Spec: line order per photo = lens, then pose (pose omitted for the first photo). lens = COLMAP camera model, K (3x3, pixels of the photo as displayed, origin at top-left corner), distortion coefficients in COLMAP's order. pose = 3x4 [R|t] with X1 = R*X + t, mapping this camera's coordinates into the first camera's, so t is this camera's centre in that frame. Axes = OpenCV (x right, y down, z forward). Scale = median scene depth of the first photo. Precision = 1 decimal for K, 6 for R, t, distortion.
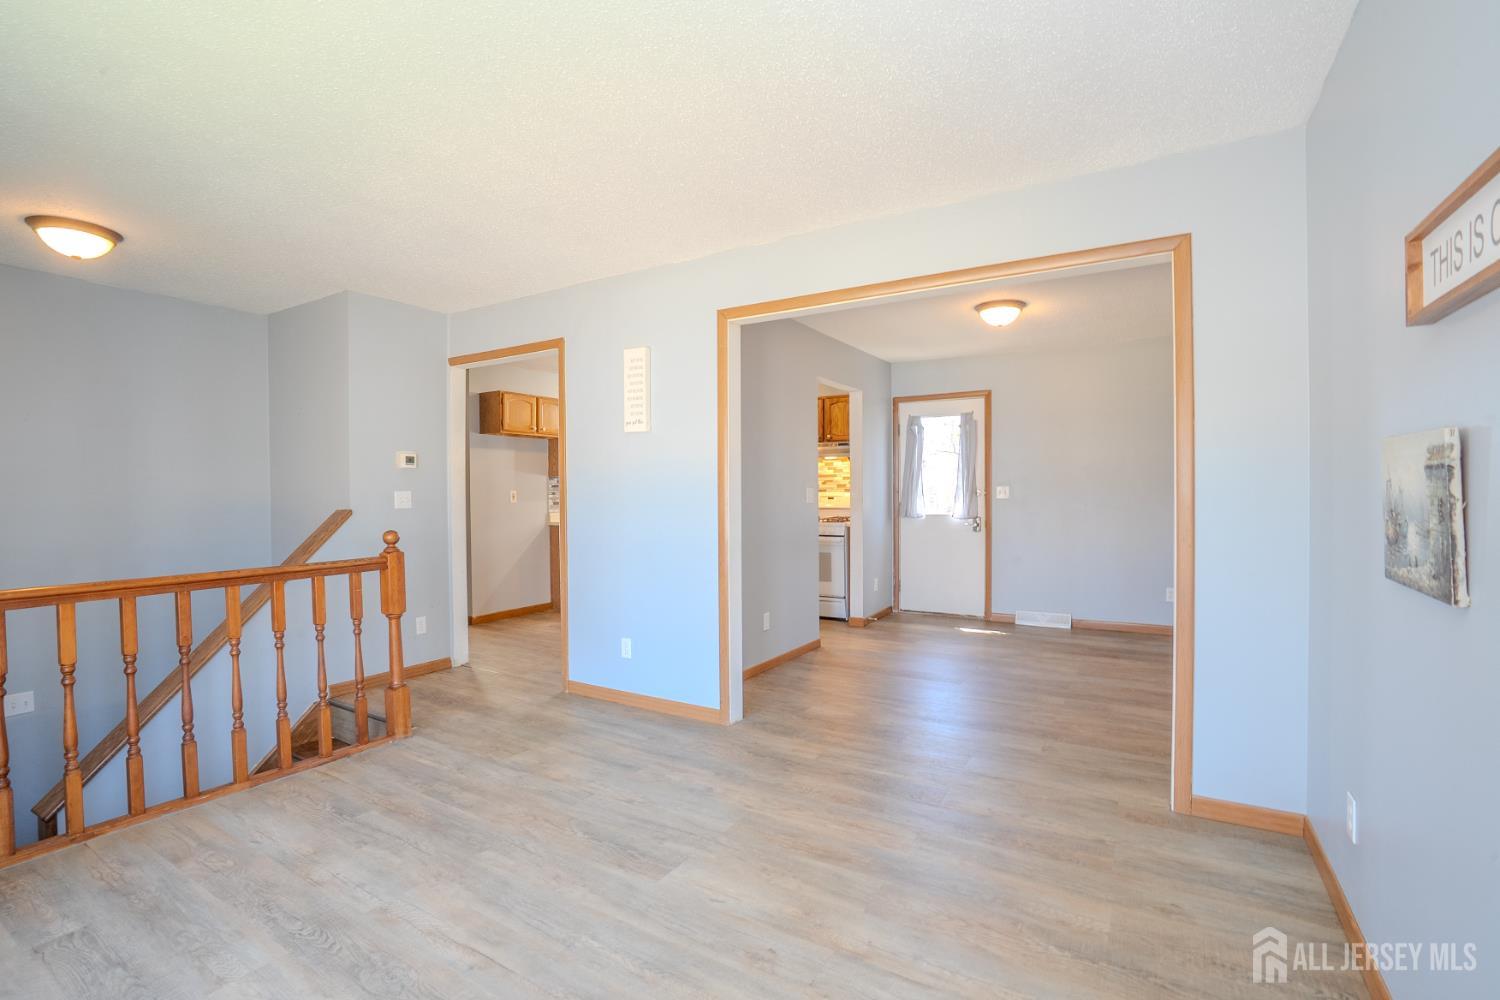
lens RADIAL K [[690.0, 0, 756.5], [0, 690.0, 494.2], [0, 0, 1]] dist [-0.058842, 0.020942]
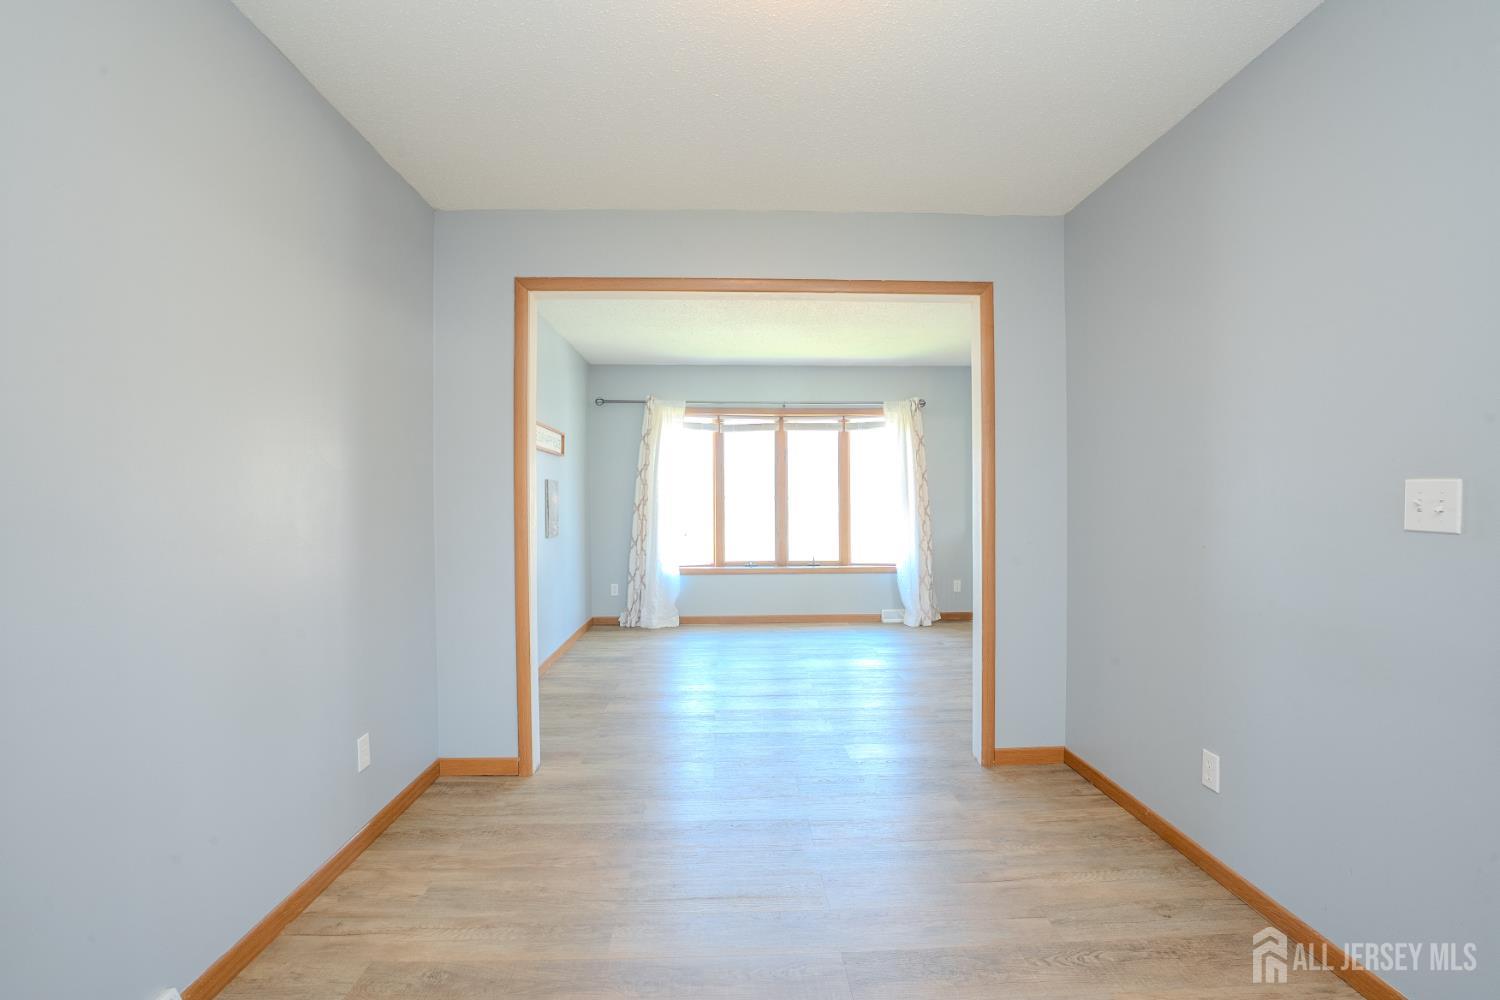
lens RADIAL K [[690.0, 0, 740.0], [0, 690.0, 496.0], [0, 0, 1]] dist [-0.058842, 0.020942]
pose [[-0.848367, 0.009097, -0.529330, 0.731937], [0.008439, 0.999958, 0.003660, -0.004224], [0.529341, -0.001362, -0.848408, 1.706239]]
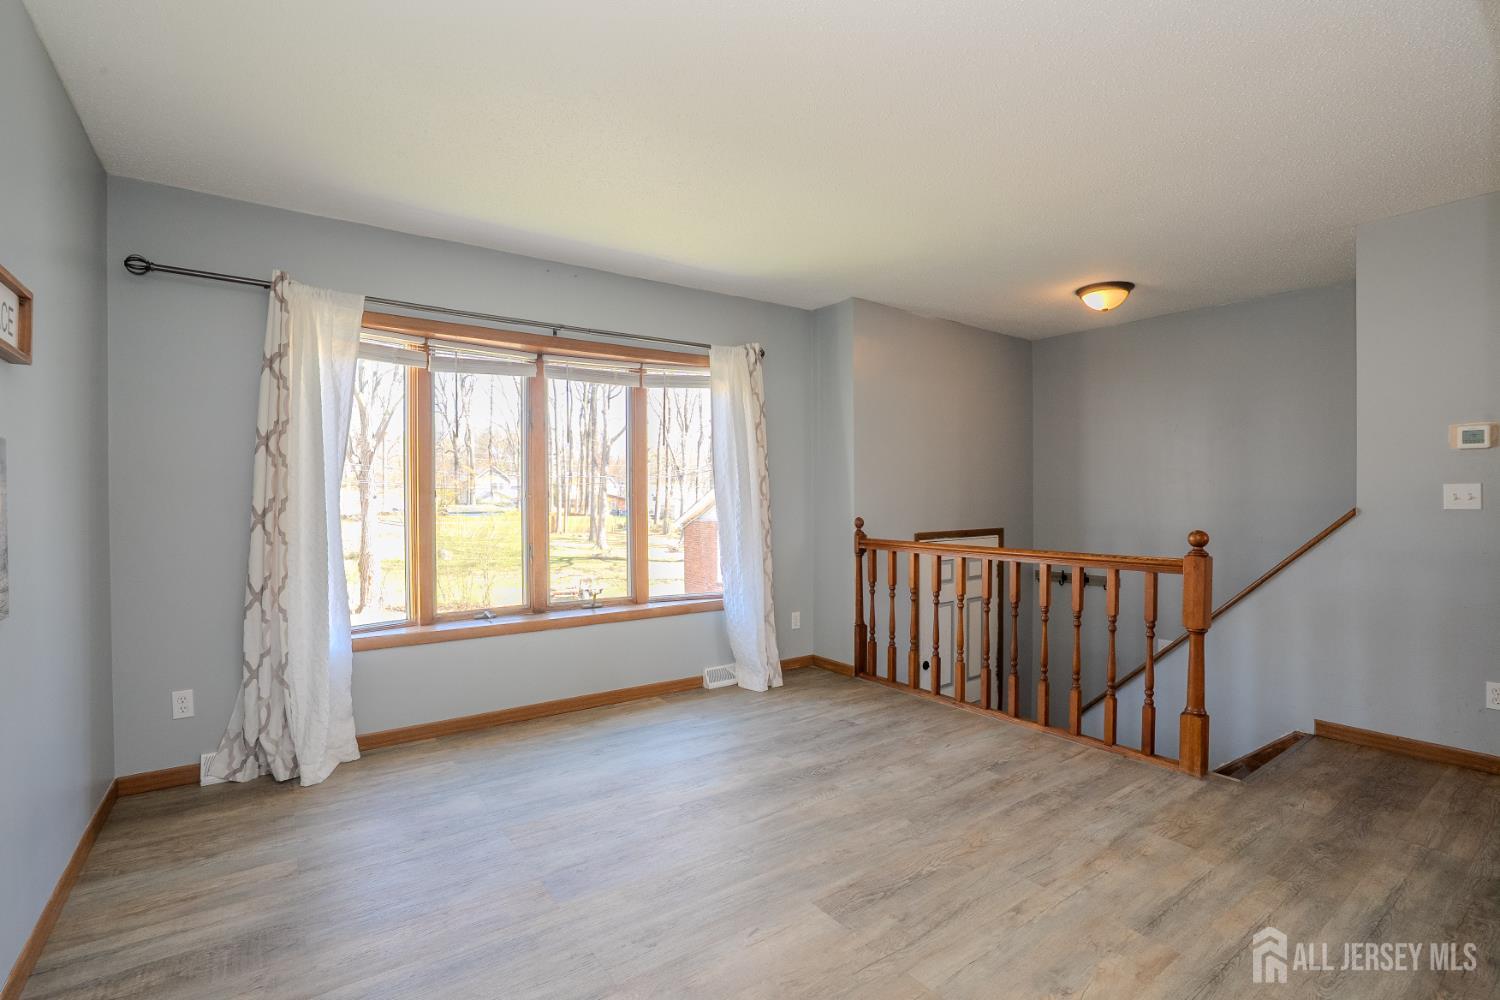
lens RADIAL K [[690.0, 0, 745.3], [0, 690.0, 496.3], [0, 0, 1]] dist [-0.058842, 0.020942]
pose [[-0.401873, 0.011844, -0.915619, 0.472698], [0.000984, 0.999921, 0.012503, -0.001620], [0.915695, 0.004123, -0.401853, 0.822918]]
